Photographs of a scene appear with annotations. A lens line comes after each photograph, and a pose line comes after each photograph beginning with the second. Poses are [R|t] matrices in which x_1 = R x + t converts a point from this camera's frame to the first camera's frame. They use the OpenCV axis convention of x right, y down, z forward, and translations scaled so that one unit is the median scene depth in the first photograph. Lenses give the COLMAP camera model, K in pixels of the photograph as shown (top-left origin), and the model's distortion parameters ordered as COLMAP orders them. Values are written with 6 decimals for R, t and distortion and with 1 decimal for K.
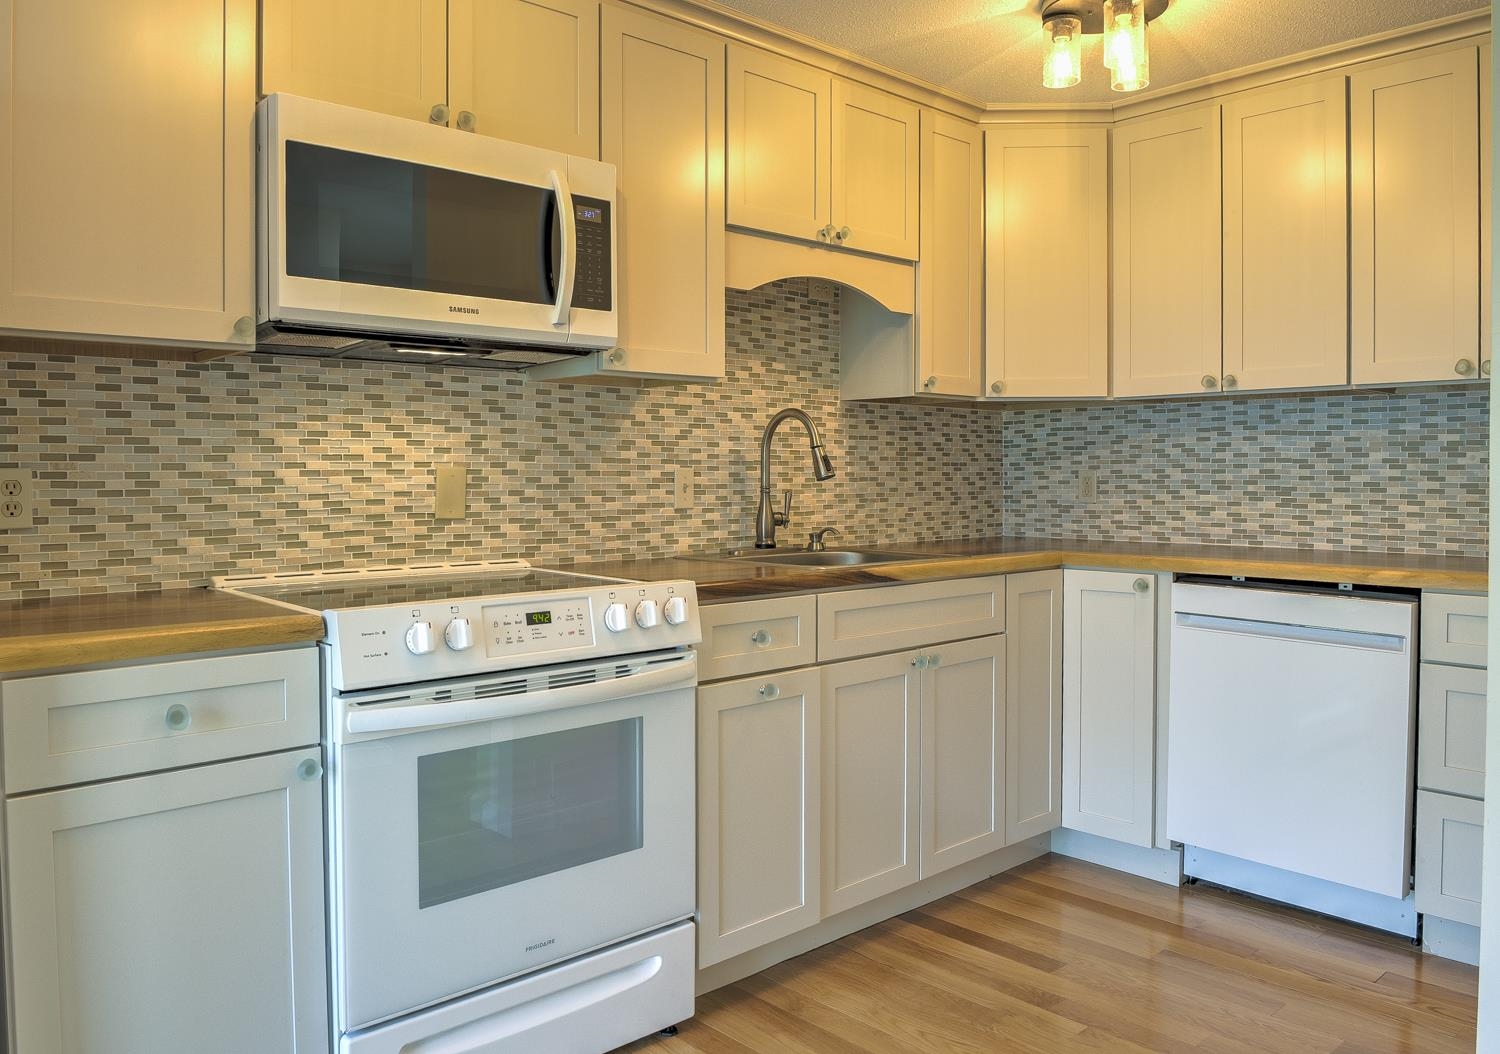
lens RADIAL K [[1131.7, 0, 745.5], [0, 1131.7, 493.1], [0, 0, 1]] dist [-0.029330, -0.007865]
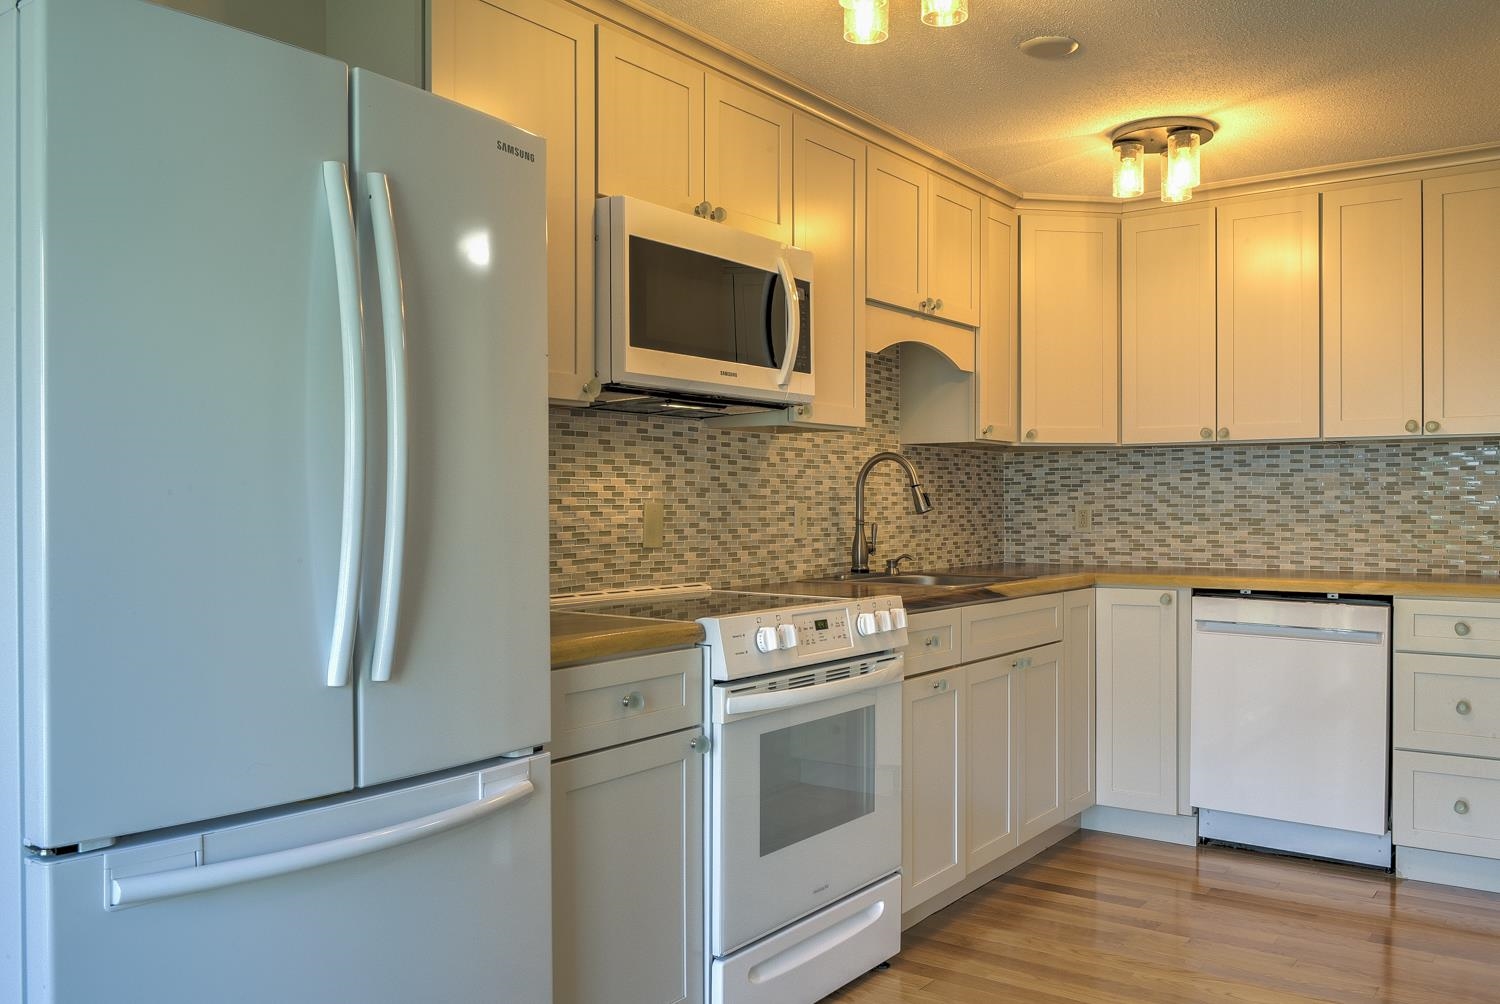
lens RADIAL K [[1220.7, 0, 780.2], [0, 1220.7, 508.4], [0, 0, 1]] dist [-0.010851, -0.009163]
pose [[0.977331, -0.000549, 0.211718, -0.337092], [0.003786, 0.999882, -0.014884, 0.001348], [-0.211685, 0.015348, 0.977218, -0.204805]]
